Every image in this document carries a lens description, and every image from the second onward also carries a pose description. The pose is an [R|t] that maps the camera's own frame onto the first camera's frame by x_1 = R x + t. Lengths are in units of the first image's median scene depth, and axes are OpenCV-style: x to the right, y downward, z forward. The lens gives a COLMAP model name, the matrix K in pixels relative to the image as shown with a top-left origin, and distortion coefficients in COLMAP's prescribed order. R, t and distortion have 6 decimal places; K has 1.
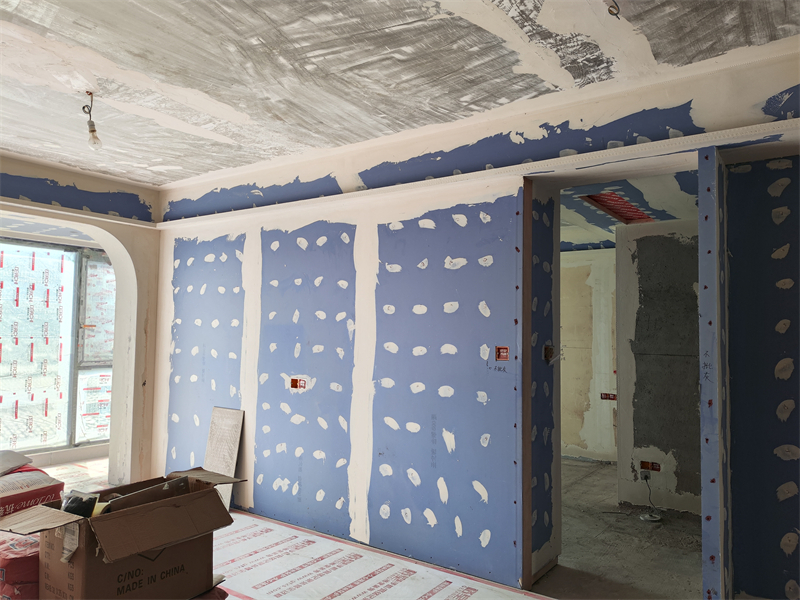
lens RADIAL K [[572.3, 0, 400.1], [0, 572.3, 306.2], [0, 0, 1]] dist [0.070318, -0.077812]
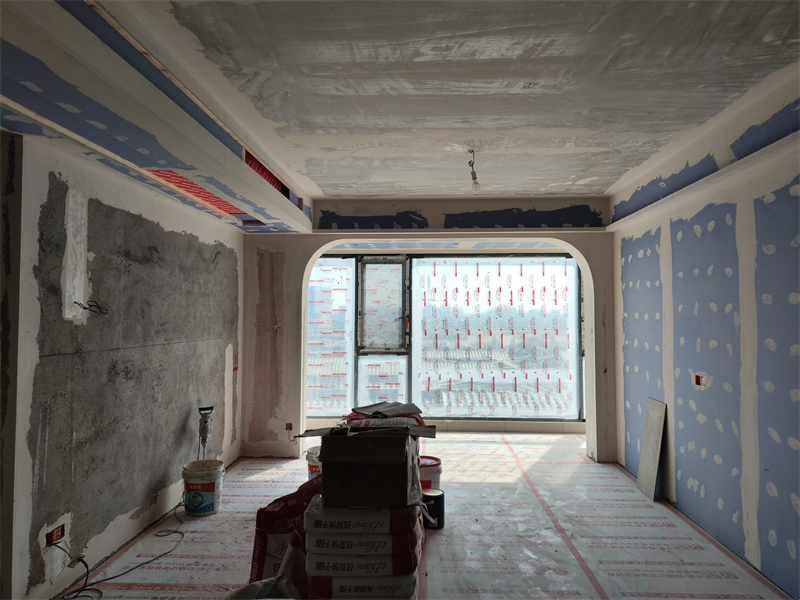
lens RADIAL K [[567.7, 0, 400.0], [0, 567.7, 300.0], [0, 0, 1]] dist [-0.005229, -0.002431]
pose [[0.550167, -0.040802, -0.834057, 0.333960], [0.046133, 0.998765, -0.018429, -0.002118], [0.833779, -0.028338, 0.551370, 0.085703]]
